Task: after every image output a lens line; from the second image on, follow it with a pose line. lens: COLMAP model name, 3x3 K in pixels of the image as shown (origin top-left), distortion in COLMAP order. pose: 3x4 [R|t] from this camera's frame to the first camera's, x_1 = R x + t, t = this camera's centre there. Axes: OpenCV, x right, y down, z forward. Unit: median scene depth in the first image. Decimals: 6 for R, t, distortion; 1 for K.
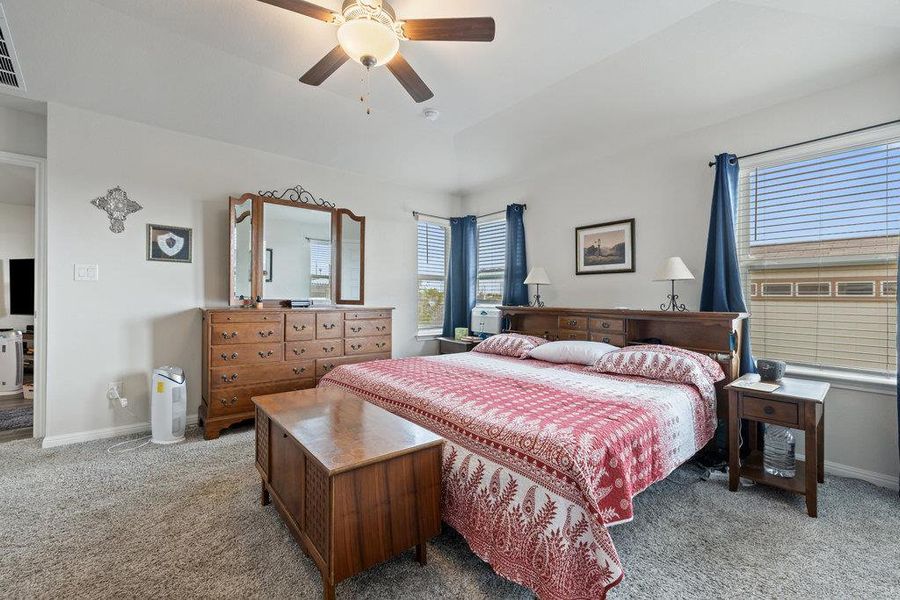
lens RADIAL K [[380.0, 0, 450.0], [0, 380.0, 300.0], [0, 0, 1]] dist [0.000641, -0.000014]
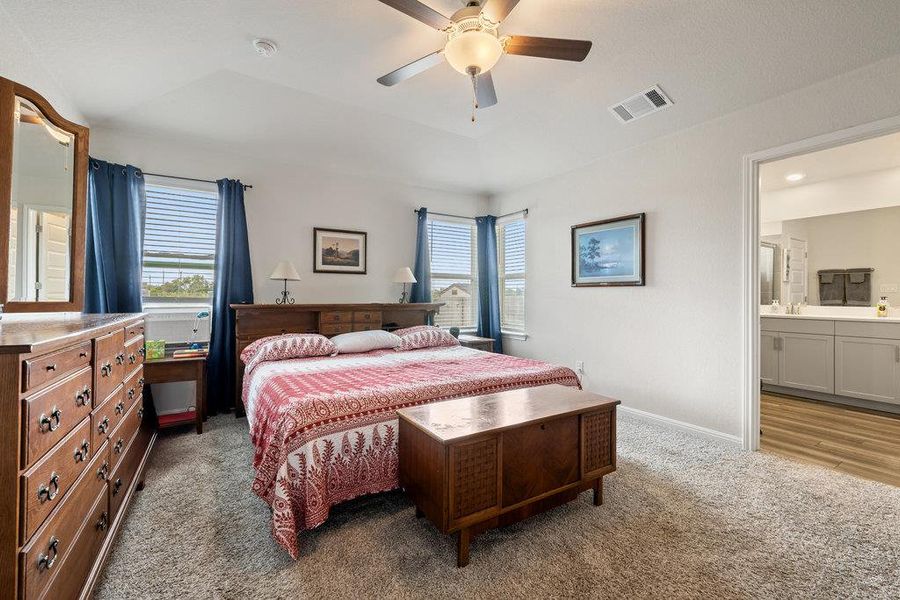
lens RADIAL K [[376.5, 0, 448.8], [0, 376.5, 297.8], [0, 0, 1]] dist [-0.000372, -0.000050]
pose [[0.147020, -0.008426, 0.989098, -0.673568], [0.000927, 0.999964, 0.008381, -0.004195], [-0.989133, -0.000316, 0.147023, 0.497130]]
